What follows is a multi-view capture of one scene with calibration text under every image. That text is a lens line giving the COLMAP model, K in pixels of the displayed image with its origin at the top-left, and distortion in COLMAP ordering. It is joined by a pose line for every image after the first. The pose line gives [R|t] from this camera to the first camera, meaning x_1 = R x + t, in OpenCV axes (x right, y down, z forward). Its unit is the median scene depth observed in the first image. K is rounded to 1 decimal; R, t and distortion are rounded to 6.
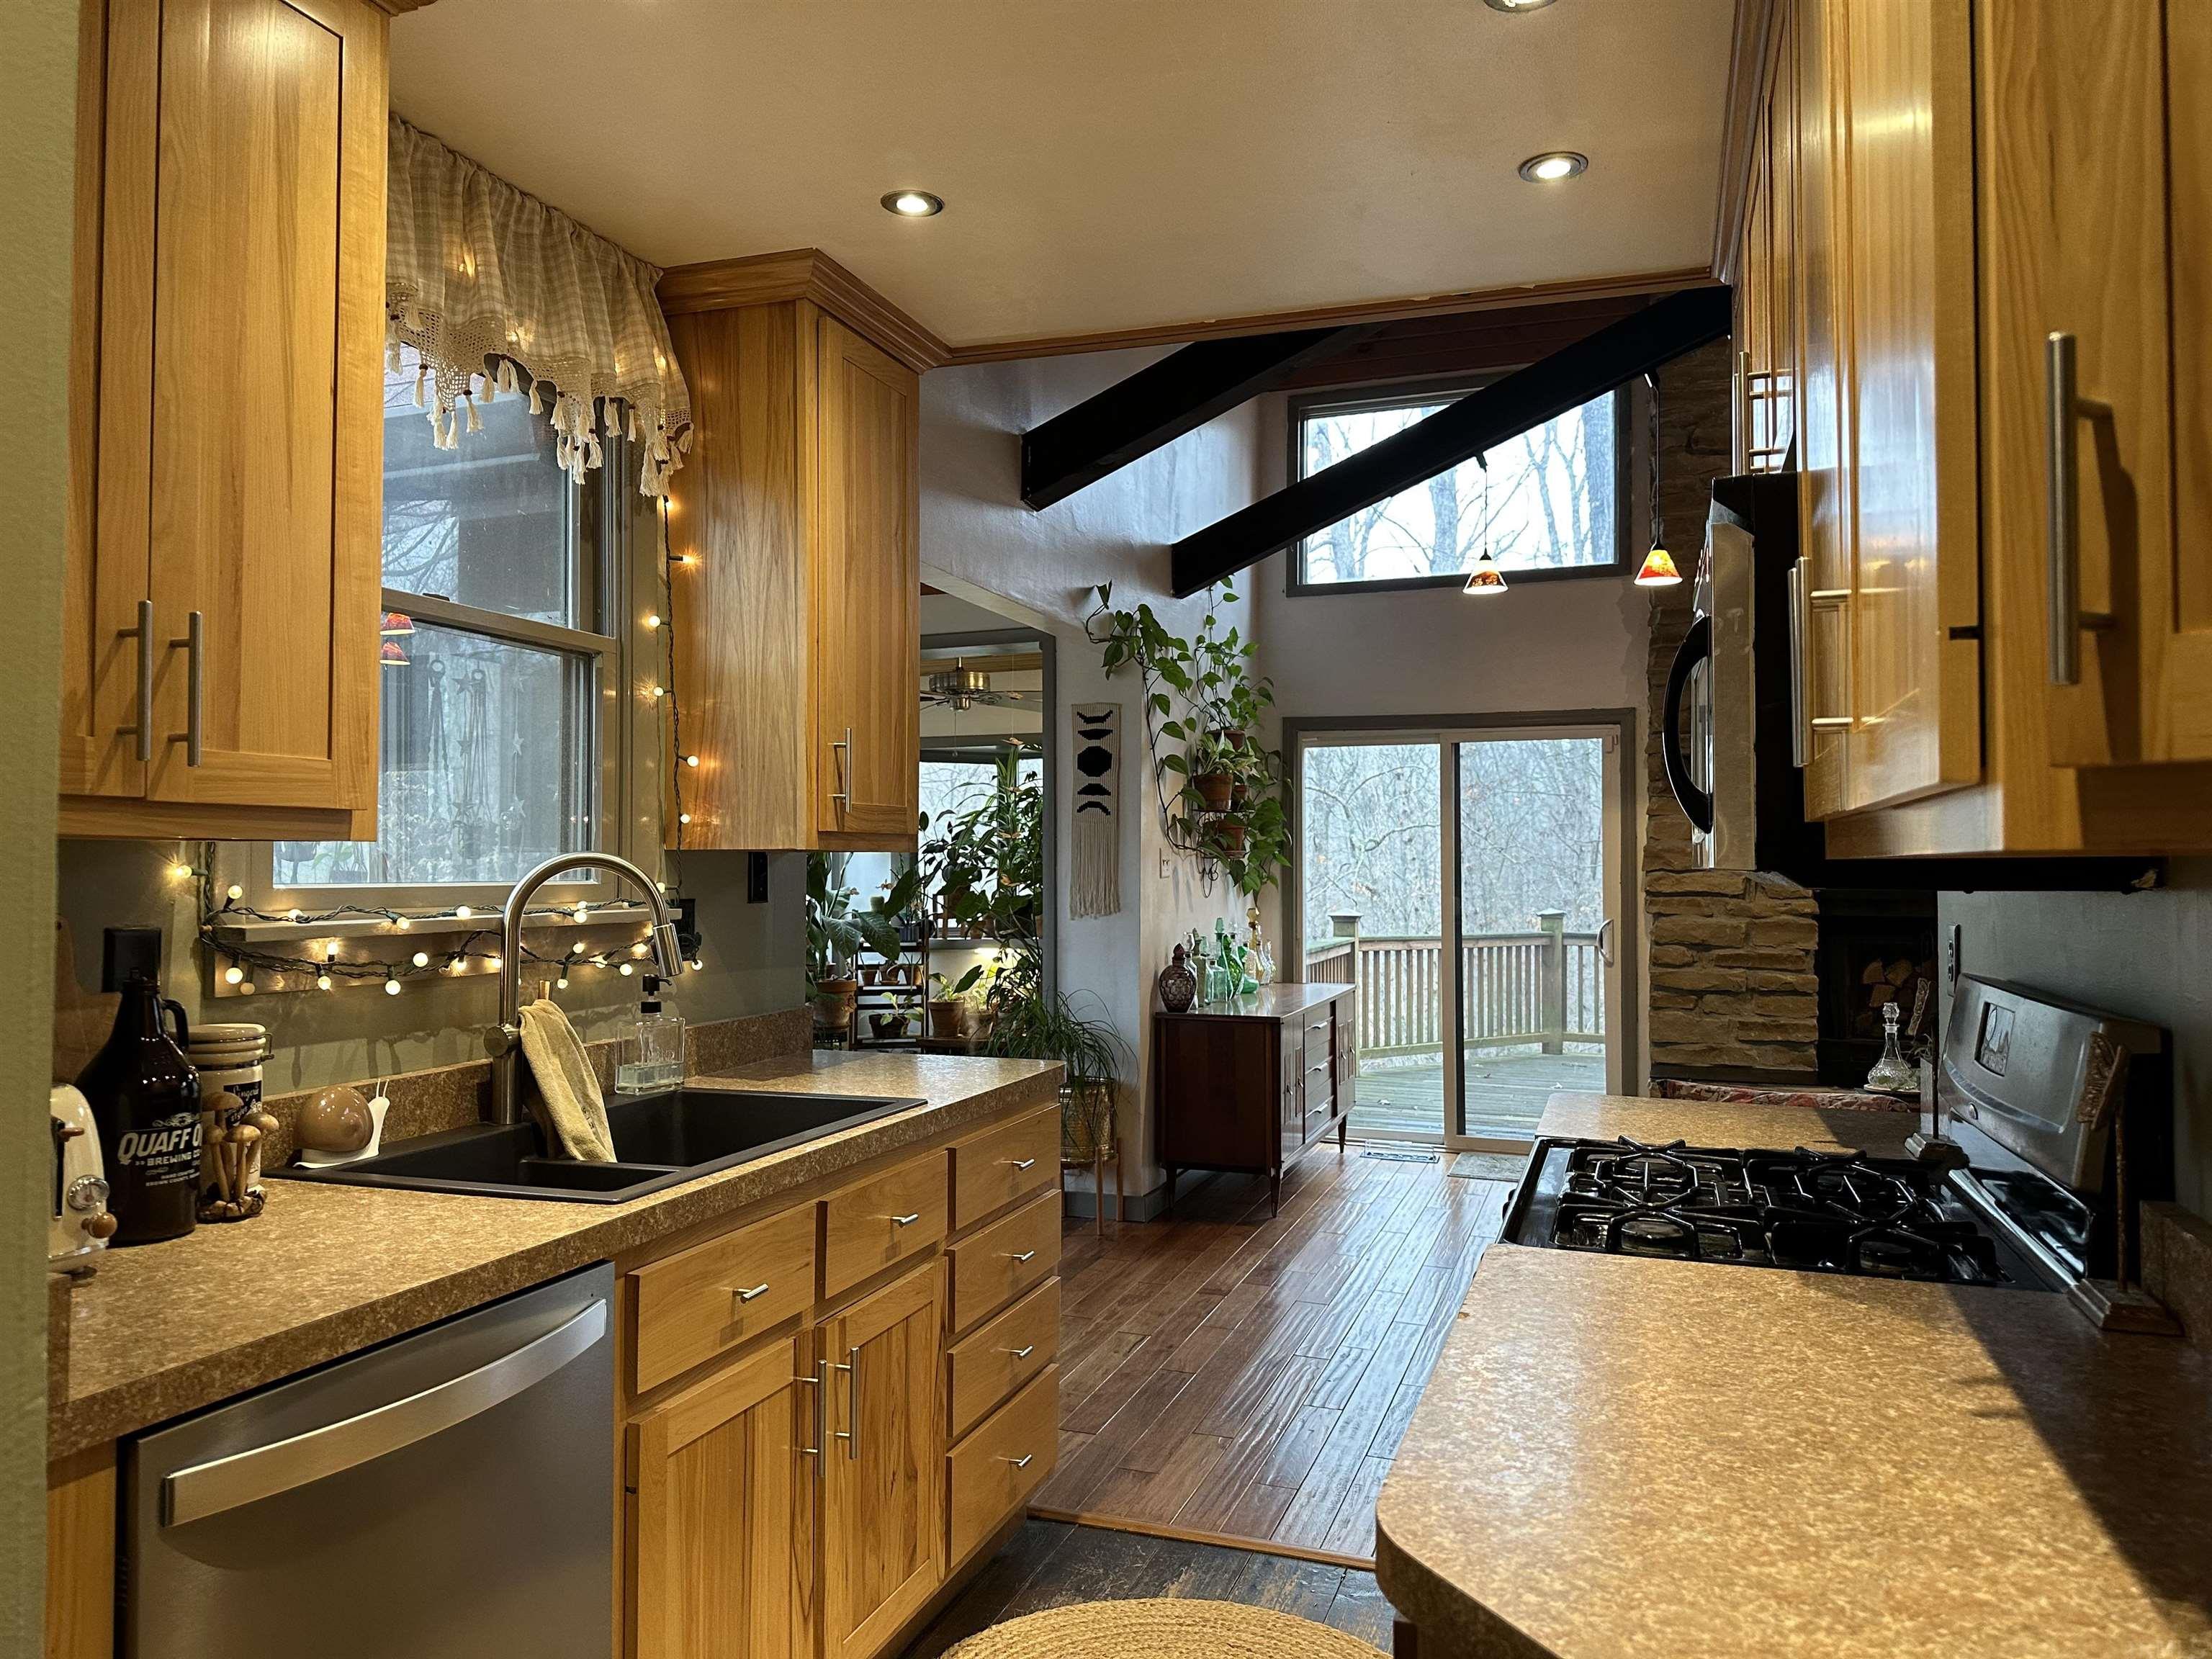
lens RADIAL K [[1506.7, 0, 1117.0], [0, 1506.7, 815.8], [0, 0, 1]] dist [0.088861, -0.148608]
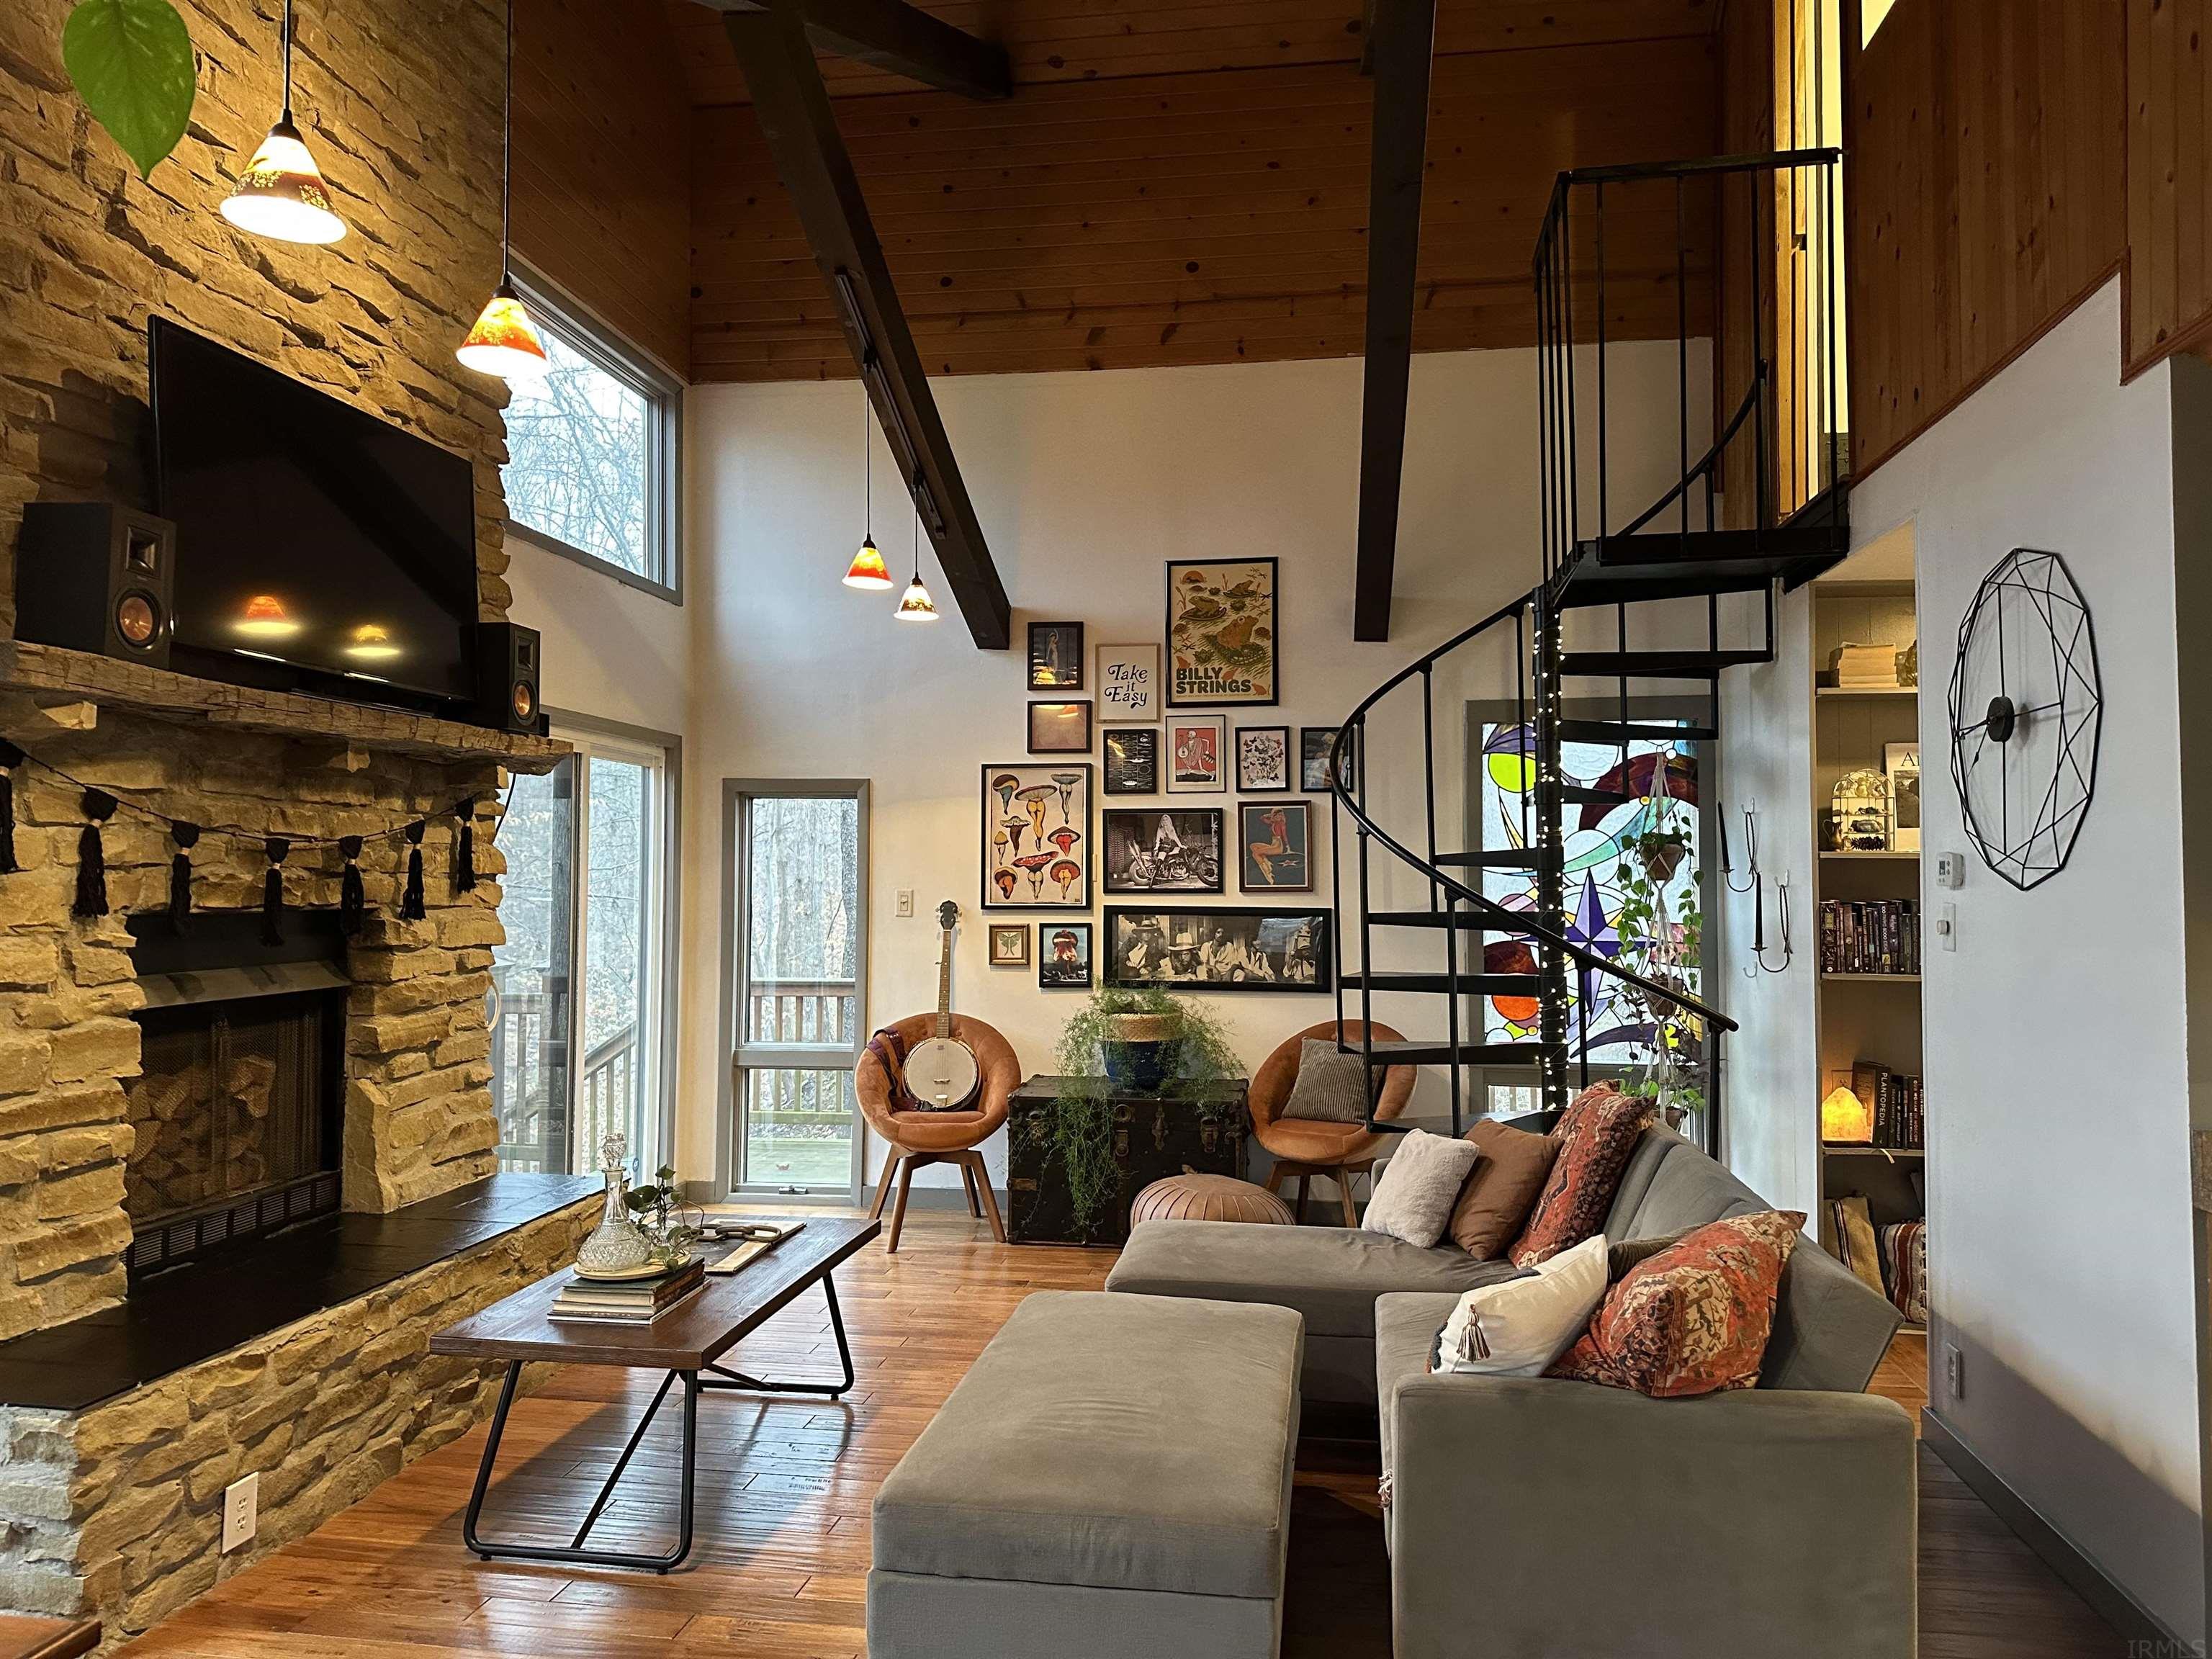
lens RADIAL K [[1506.7, 0, 1117.0], [0, 1506.7, 815.8], [0, 0, 1]] dist [0.088861, -0.148608]
pose [[-0.187322, 0.035466, 0.981658, -0.133181], [-0.035148, 0.998466, -0.042780, 0.007297], [-0.981670, -0.042517, -0.185788, 0.757962]]
